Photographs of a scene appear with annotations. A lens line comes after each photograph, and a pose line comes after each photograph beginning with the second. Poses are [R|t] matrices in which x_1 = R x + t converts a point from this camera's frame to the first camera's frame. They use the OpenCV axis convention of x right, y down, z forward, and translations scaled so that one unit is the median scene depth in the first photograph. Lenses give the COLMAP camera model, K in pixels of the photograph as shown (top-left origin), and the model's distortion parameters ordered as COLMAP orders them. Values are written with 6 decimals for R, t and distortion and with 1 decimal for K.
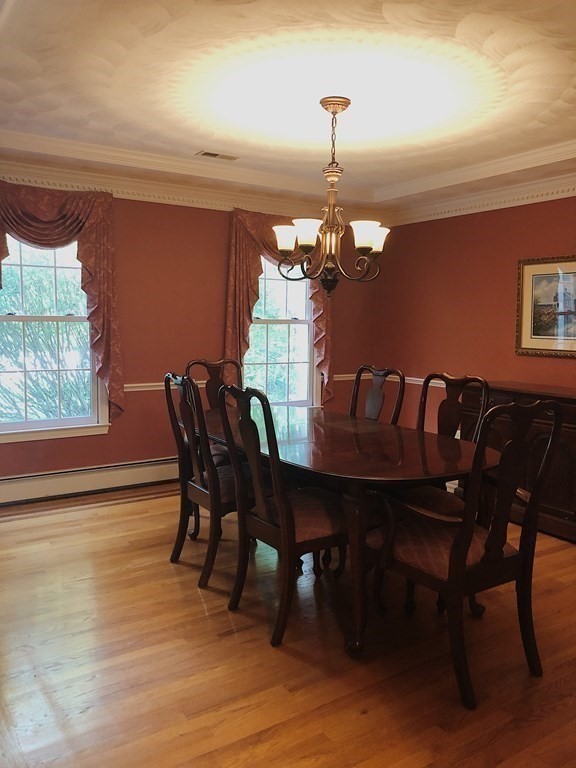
lens RADIAL K [[633.5, 0, 292.5], [0, 633.5, 383.0], [0, 0, 1]] dist [0.035836, -0.020652]
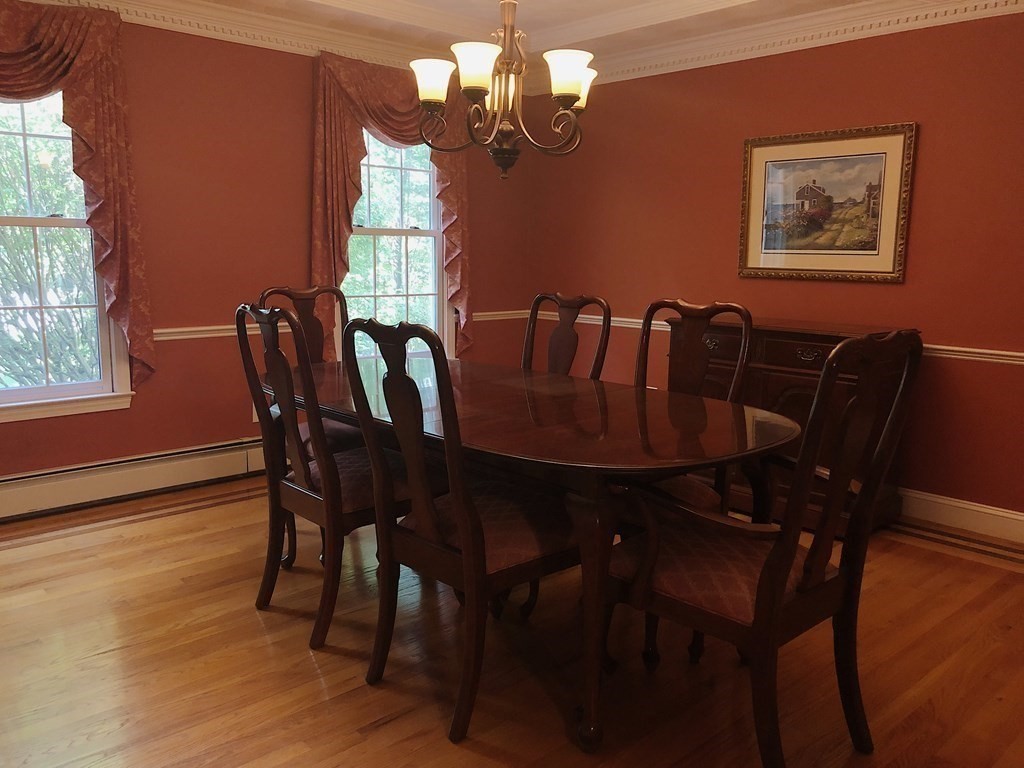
lens RADIAL K [[844.7, 0, 505.7], [0, 844.7, 388.7], [0, 0, 1]] dist [0.035836, -0.020652]
pose [[0.987351, -0.028055, 0.156048, -0.067255], [0.017465, 0.997476, 0.068827, 0.011499], [-0.157585, -0.065231, 0.985349, 0.139660]]
